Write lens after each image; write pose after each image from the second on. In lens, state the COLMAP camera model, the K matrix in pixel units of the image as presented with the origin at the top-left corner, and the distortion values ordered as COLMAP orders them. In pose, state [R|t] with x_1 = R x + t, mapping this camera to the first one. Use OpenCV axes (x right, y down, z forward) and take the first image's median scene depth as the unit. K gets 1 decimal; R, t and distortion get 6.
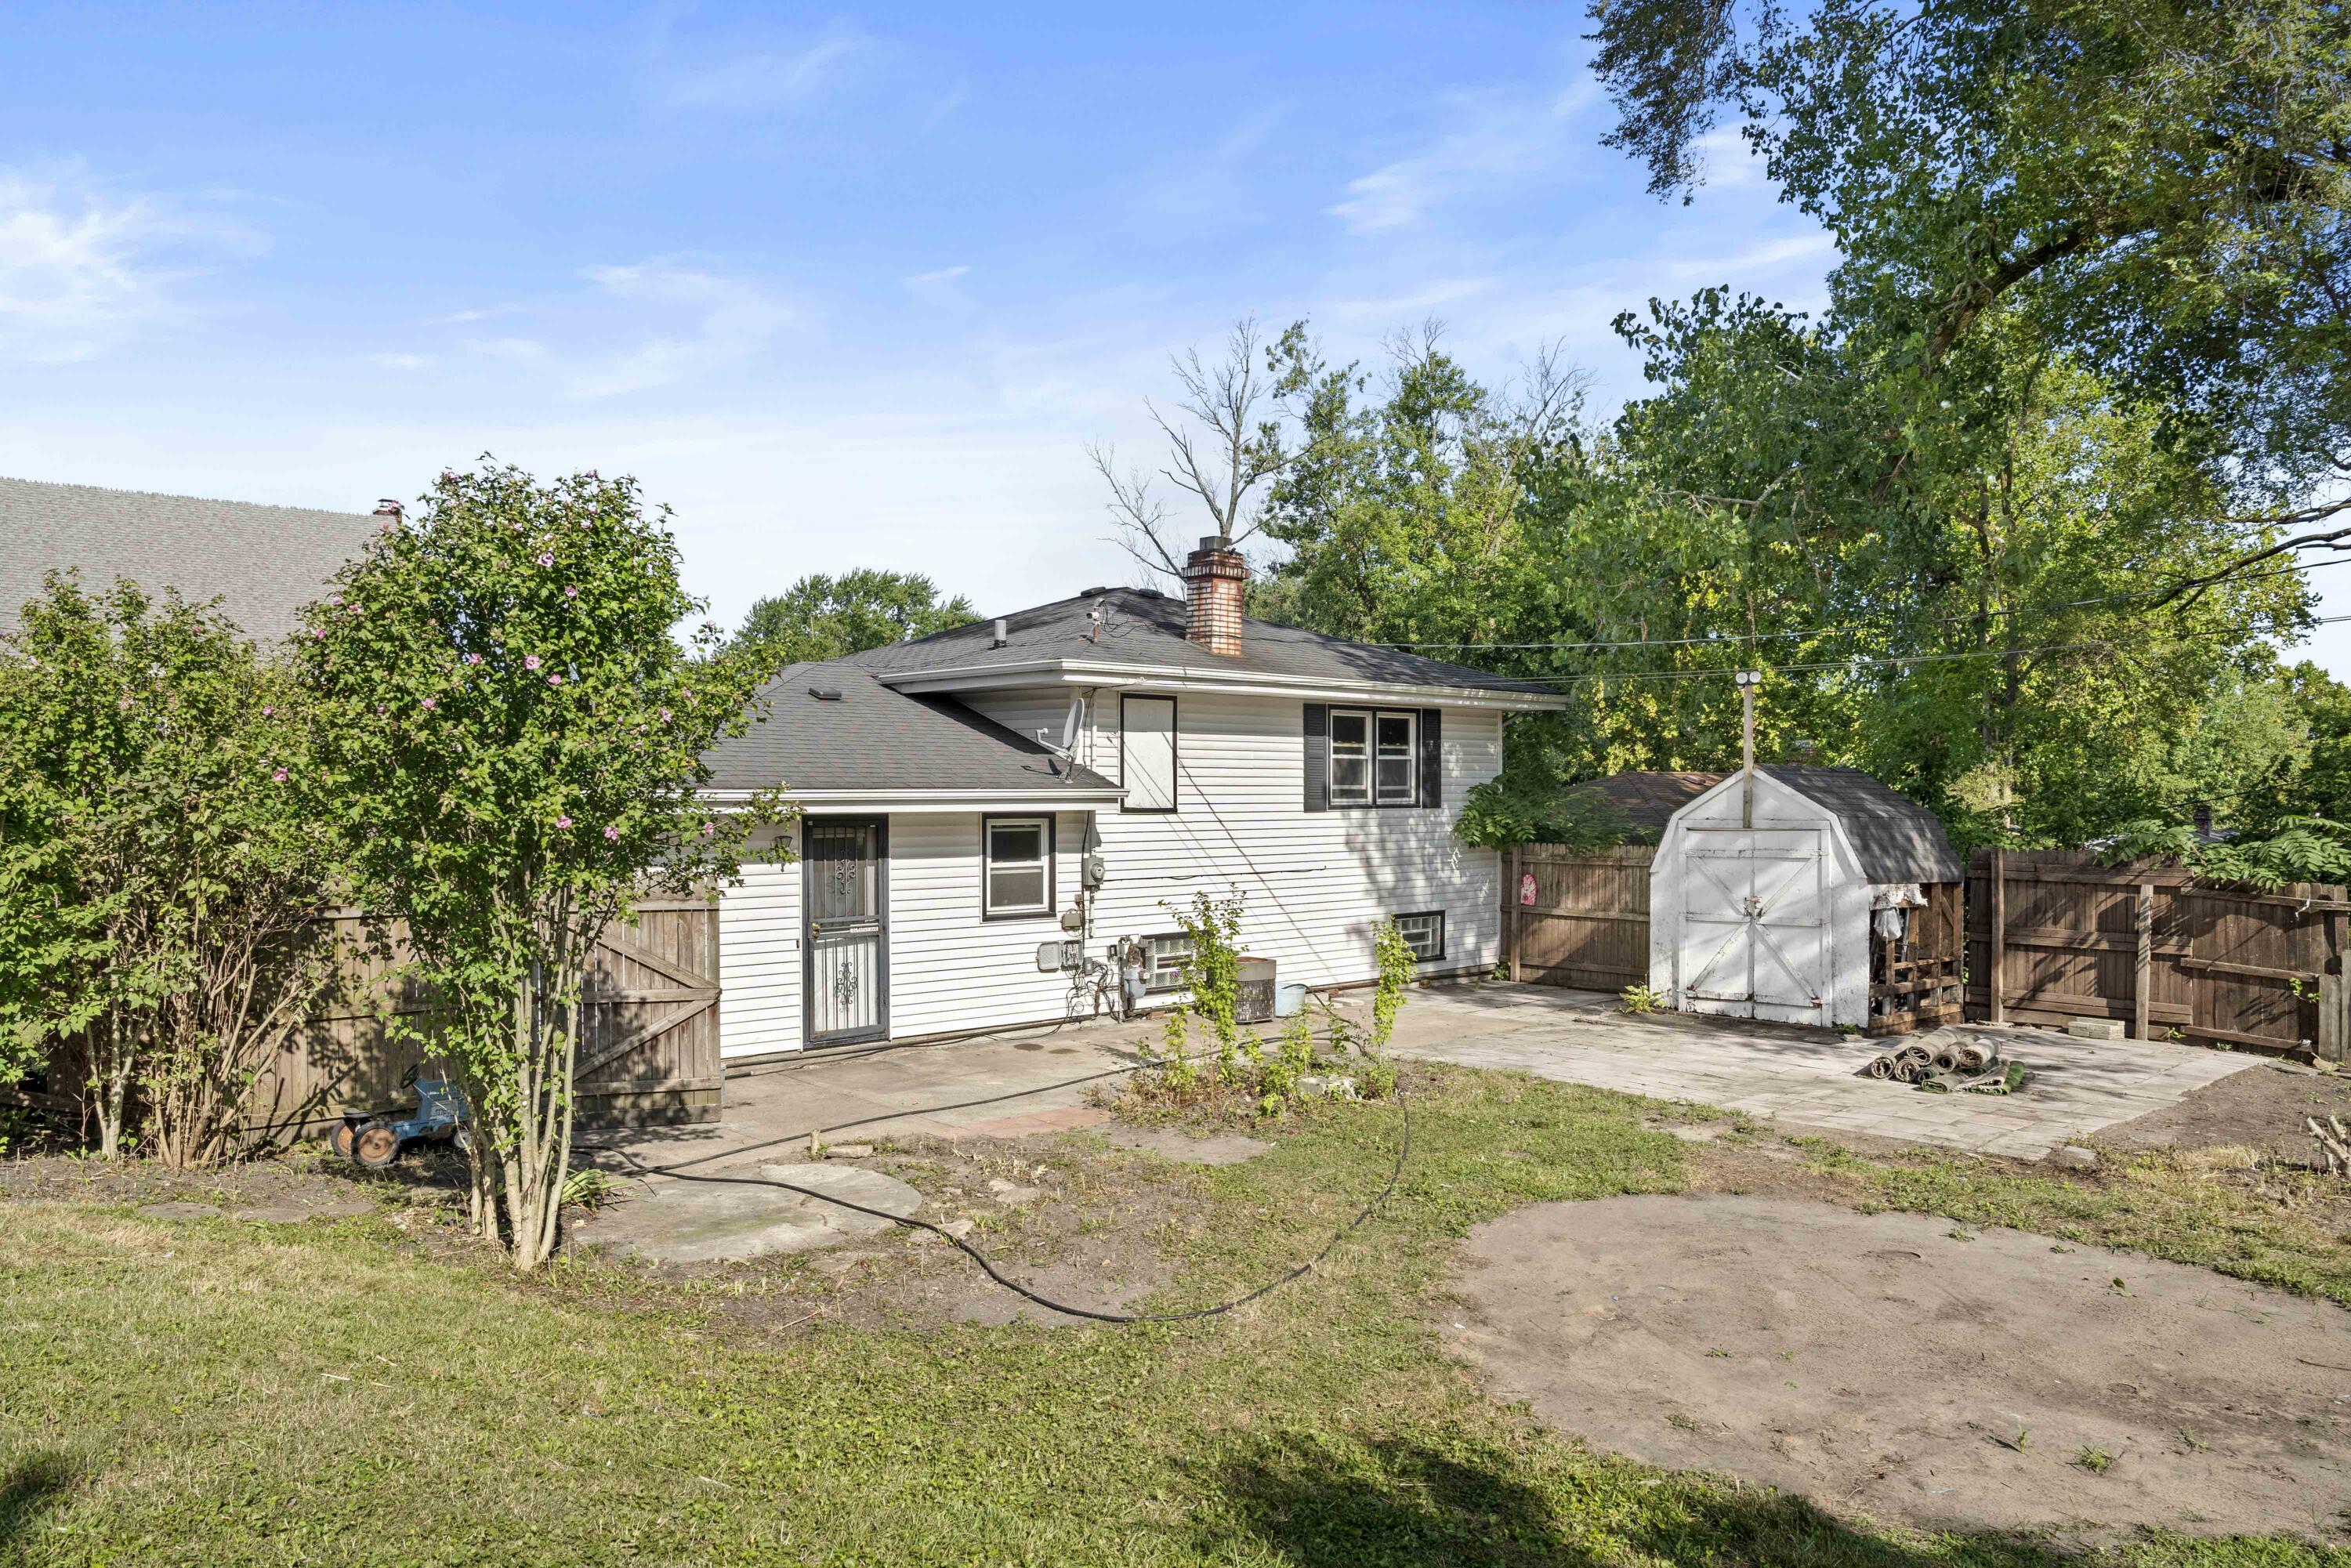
lens RADIAL K [[1511.0, 0, 1175.1], [0, 1511.0, 795.9], [0, 0, 1]] dist [-0.019001, 0.000072]
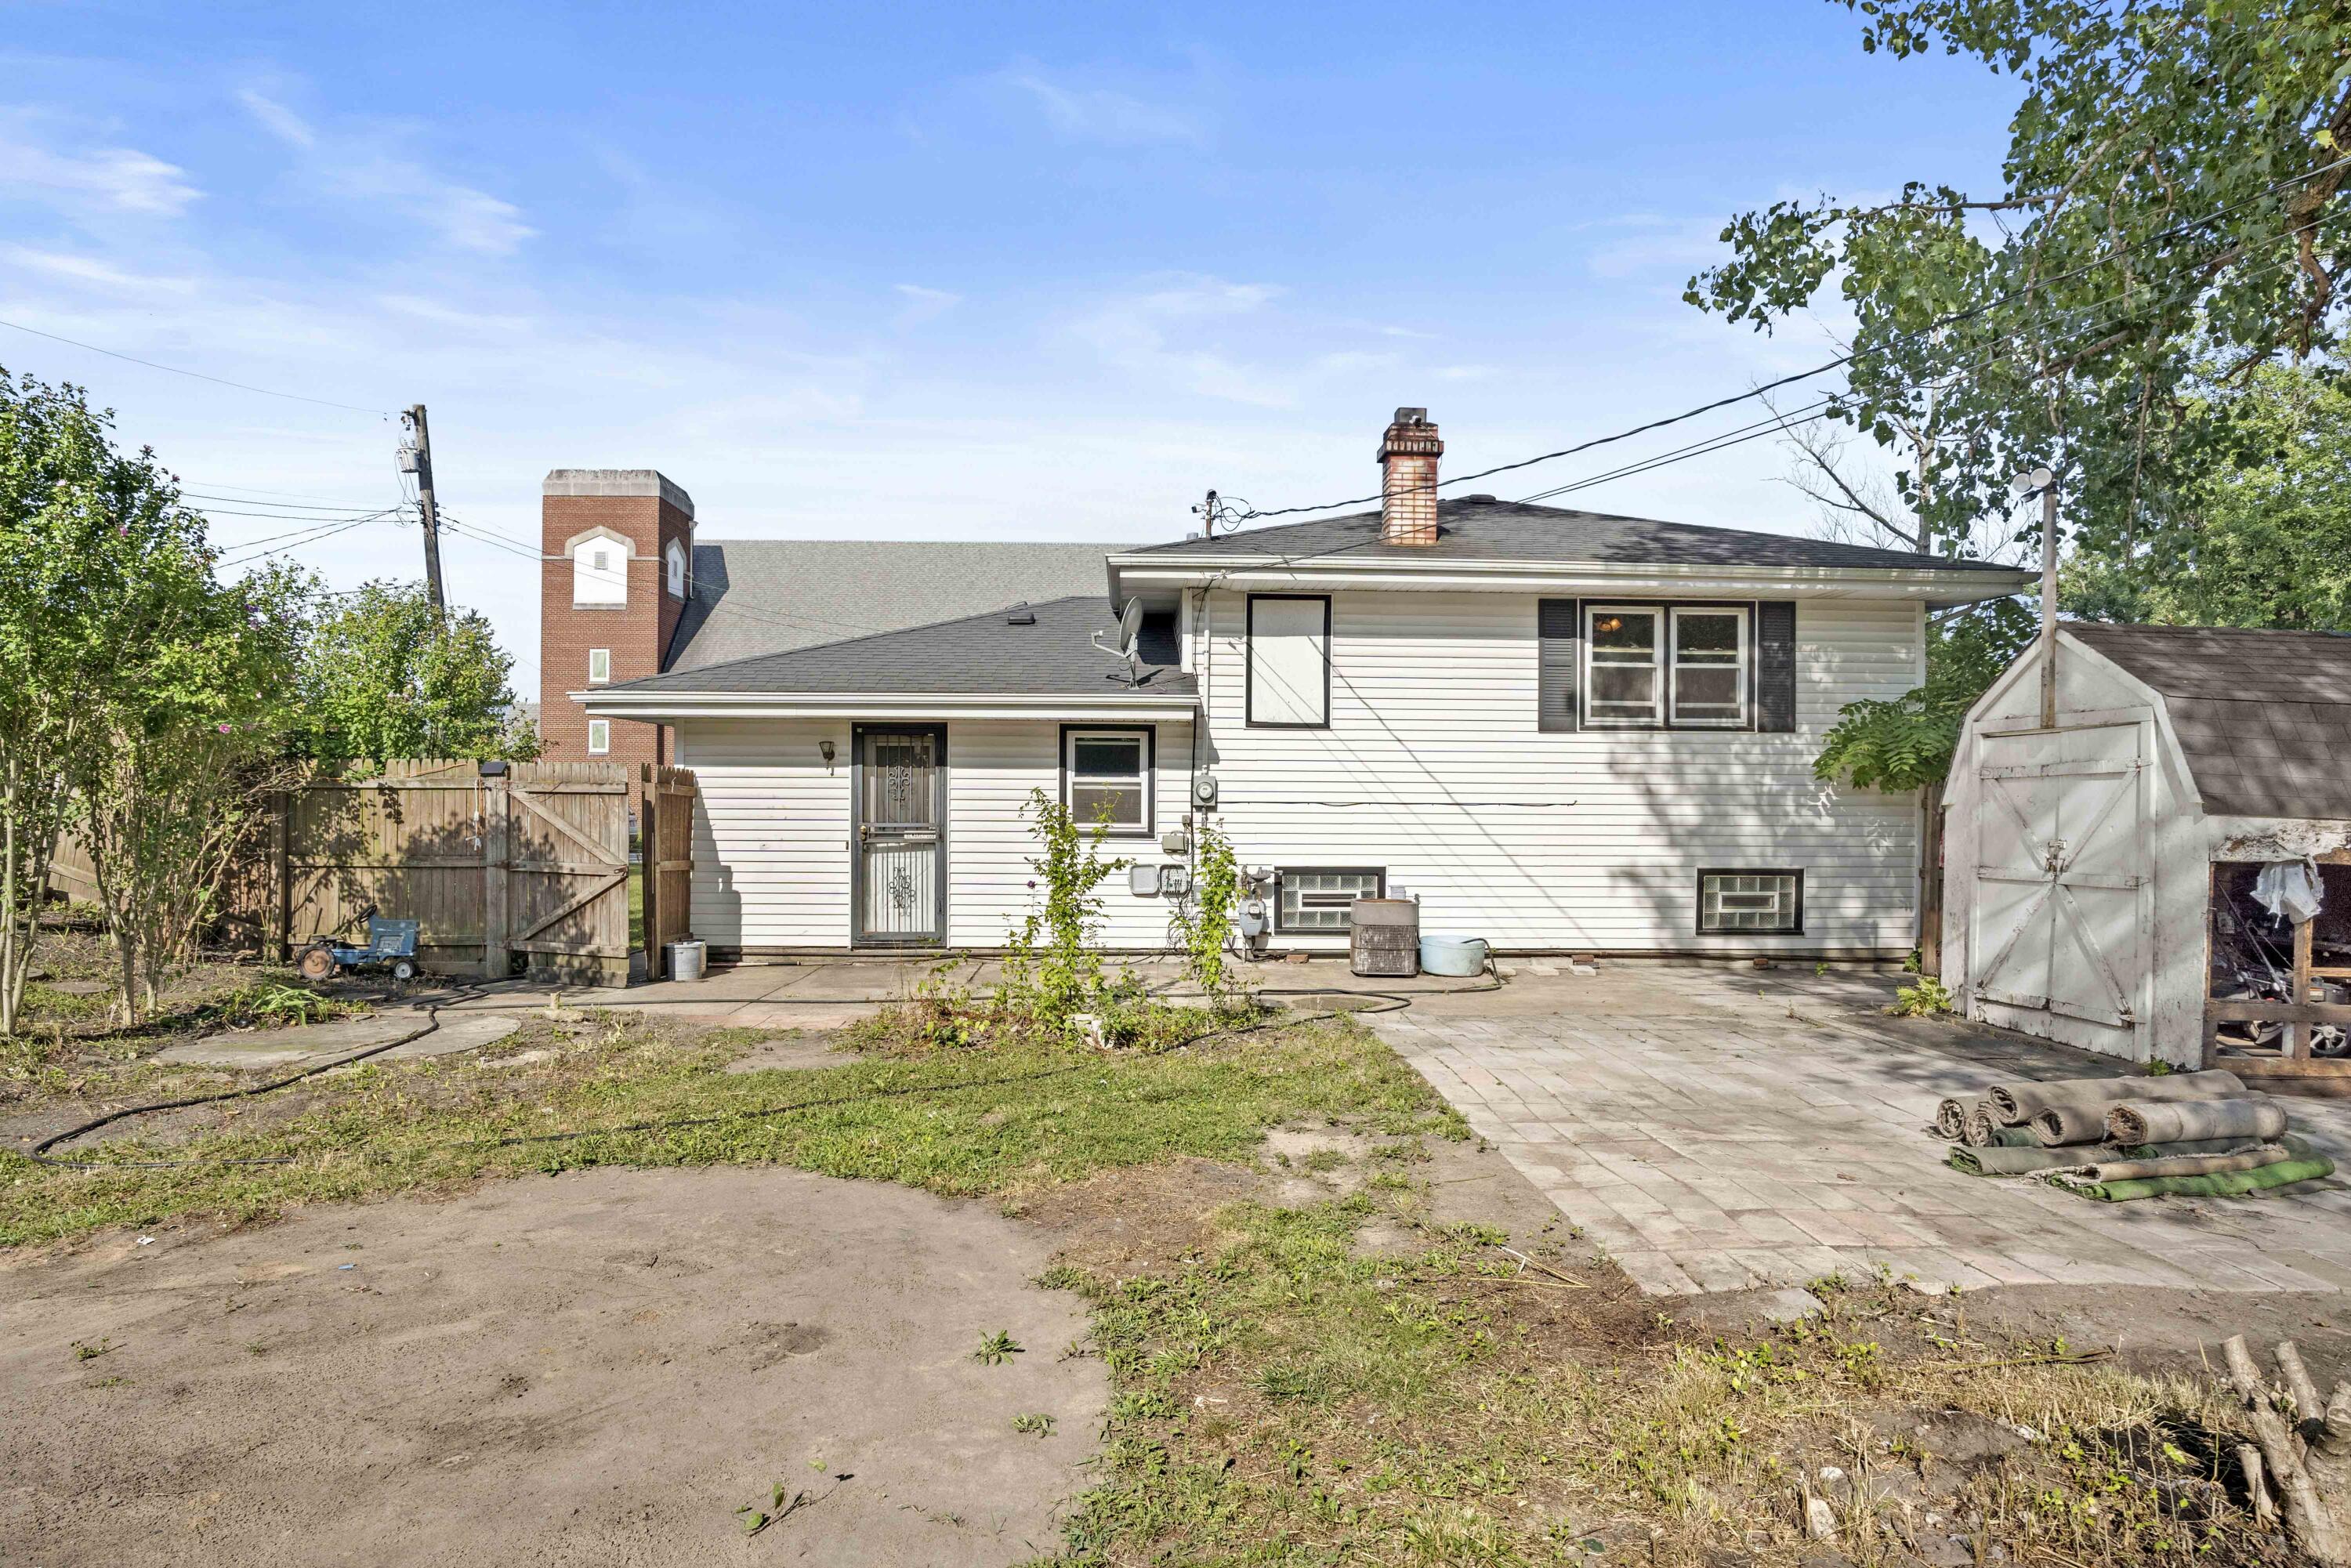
lens RADIAL K [[1374.4, 0, 1177.6], [0, 1374.4, 779.6], [0, 0, 1]] dist [-0.032577, 0.008691]
pose [[0.778310, 0.000884, -0.627879, 0.460531], [-0.010141, 0.999886, -0.011163, 0.053748], [0.627798, 0.015056, 0.778231, 0.355220]]
